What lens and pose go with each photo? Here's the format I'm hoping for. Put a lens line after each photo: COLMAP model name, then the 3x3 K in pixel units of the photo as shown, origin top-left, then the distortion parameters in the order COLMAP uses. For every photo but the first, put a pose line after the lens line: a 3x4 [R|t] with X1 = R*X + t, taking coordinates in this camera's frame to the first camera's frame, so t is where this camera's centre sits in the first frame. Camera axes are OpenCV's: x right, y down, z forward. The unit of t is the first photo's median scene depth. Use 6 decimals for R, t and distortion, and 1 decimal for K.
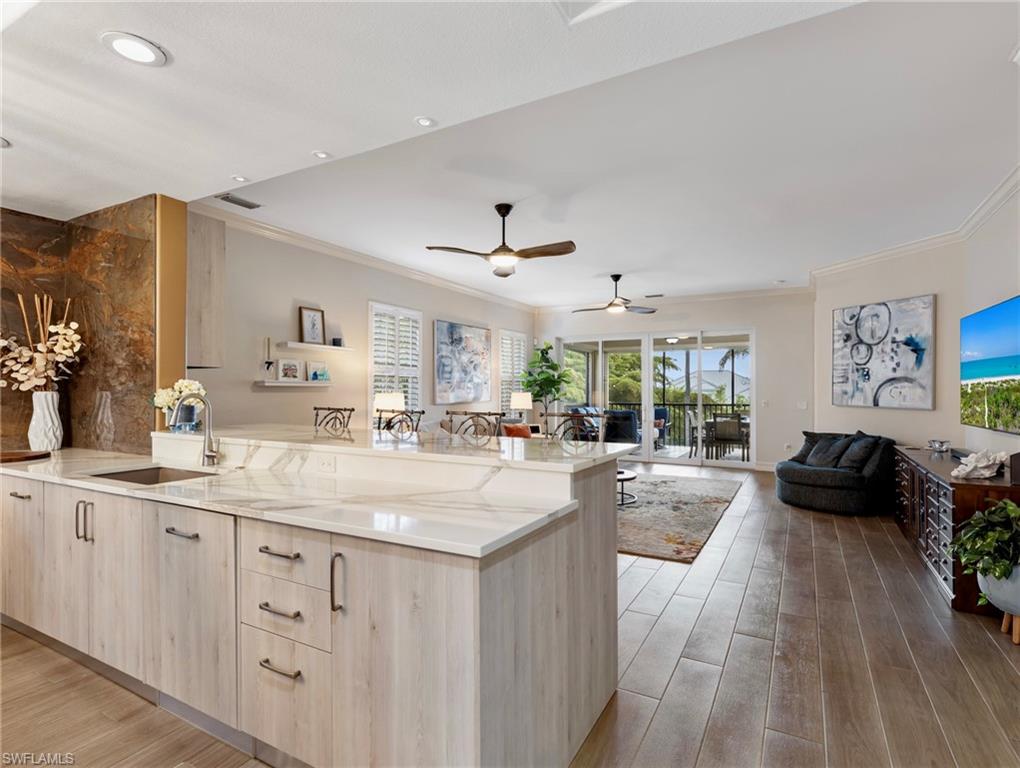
lens RADIAL K [[527.5, 0, 513.2], [0, 527.5, 385.0], [0, 0, 1]] dist [0.005199, -0.000643]
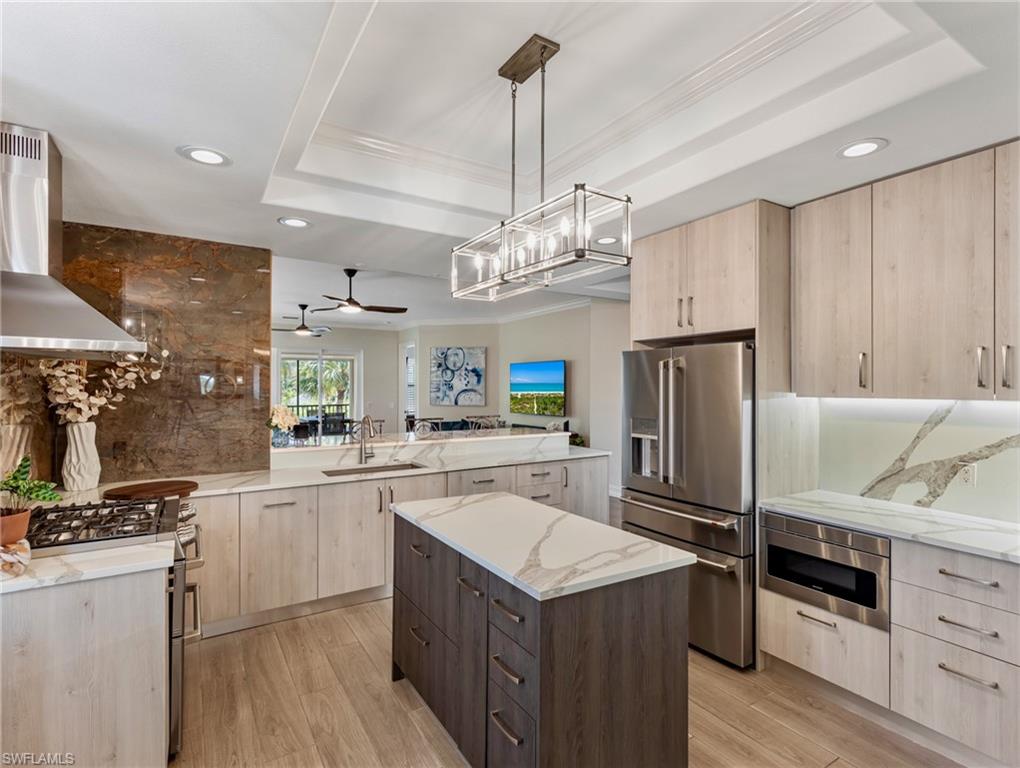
lens RADIAL K [[515.3, 0, 514.1], [0, 515.3, 390.1], [0, 0, 1]] dist [0.007556, -0.001734]
pose [[0.487335, -0.007726, 0.873181, -0.753828], [-0.005891, 0.999909, 0.012135, -0.032932], [-0.873195, -0.011057, 0.487245, -0.025423]]
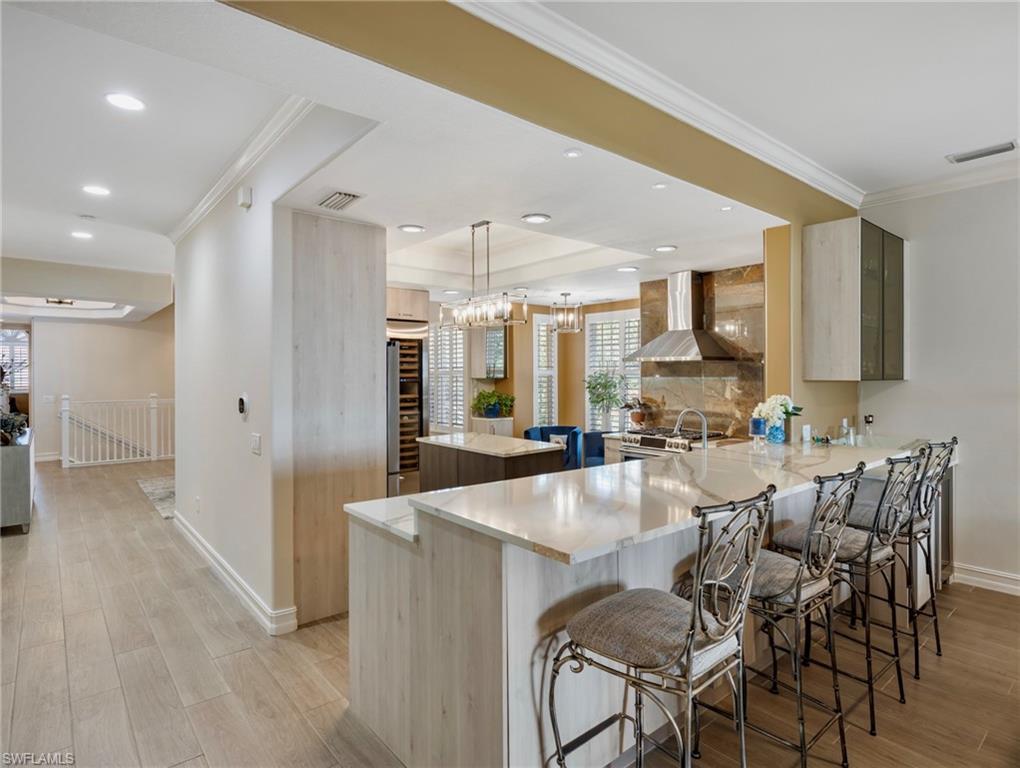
lens RADIAL K [[557.3, 0, 507.7], [0, 557.3, 372.0], [0, 0, 1]] dist [0.000973, 0.000186]
pose [[-0.364944, -0.005475, -0.931013, 0.333733], [0.010151, 0.999900, -0.009859, -0.027018], [0.930974, -0.013049, -0.364852, 0.487395]]
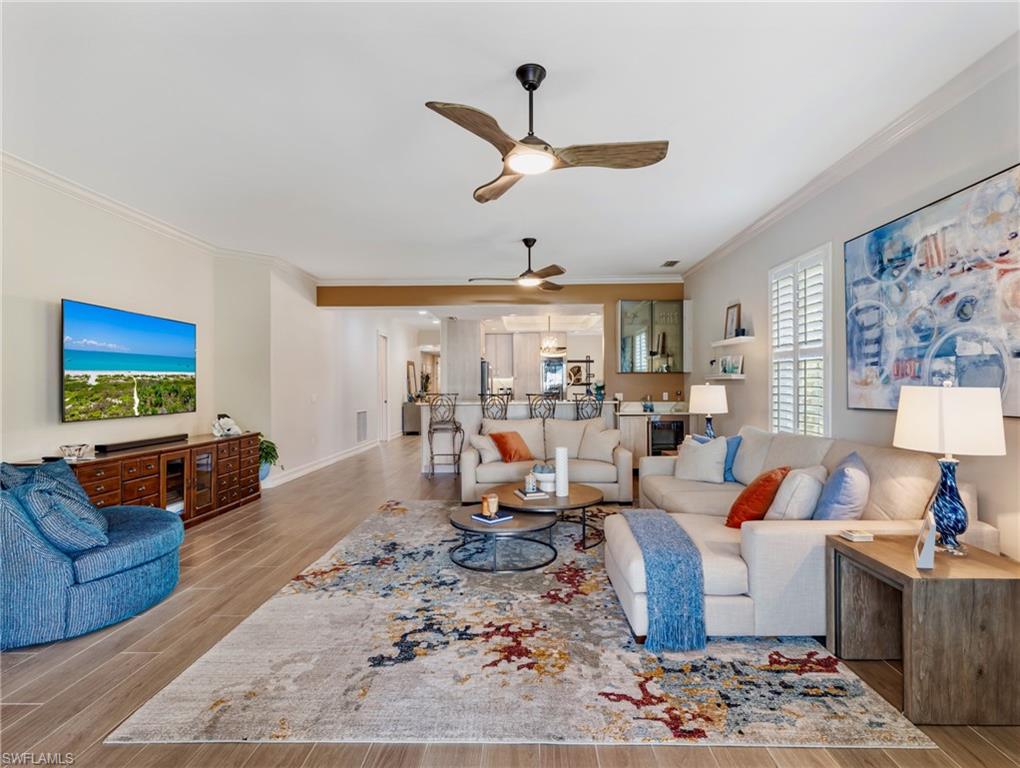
lens RADIAL K [[521.5, 0, 513.6], [0, 521.5, 385.2], [0, 0, 1]] dist [0.005110, 0.000216]
pose [[-0.887203, 0.001335, -0.461376, 0.458048], [0.006235, 0.999939, -0.009097, 0.020202], [0.461336, -0.010948, -0.887158, 1.603389]]
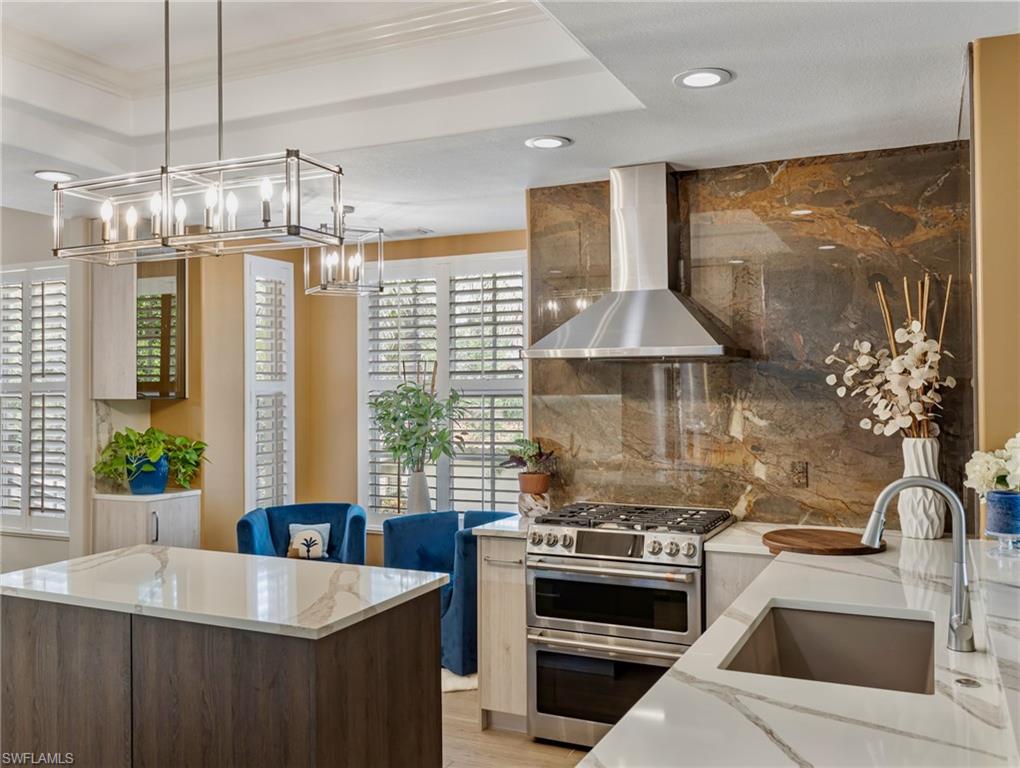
lens RADIAL K [[903.3, 0, 513.0], [0, 903.3, 379.0], [0, 0, 1]] dist [0.001085, -0.001778]
pose [[0.071304, -0.016114, -0.997324, 0.055976], [0.015307, 0.999769, -0.015059, -0.026913], [0.997337, -0.014193, 0.071534, 0.277491]]
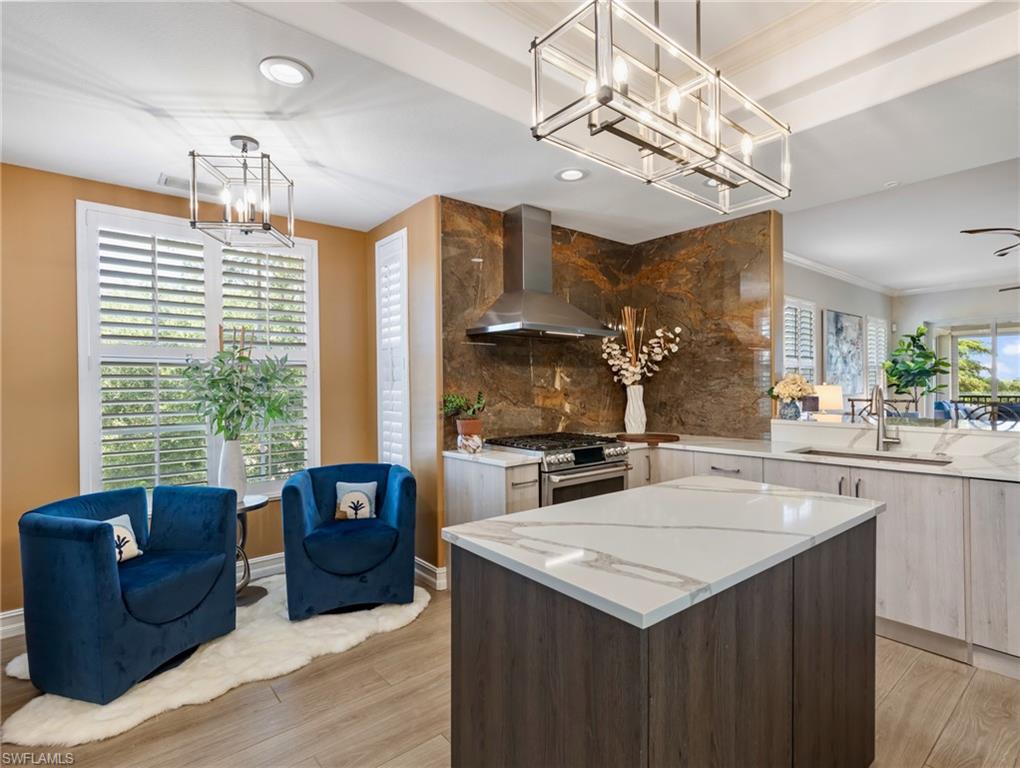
lens RADIAL K [[515.3, 0, 514.1], [0, 515.3, 390.1], [0, 0, 1]] dist [0.007556, -0.001734]
pose [[0.932087, -0.007664, -0.362153, -0.418116], [0.015464, 0.999707, 0.018645, -0.002279], [0.361904, -0.022979, 0.931932, -0.125824]]
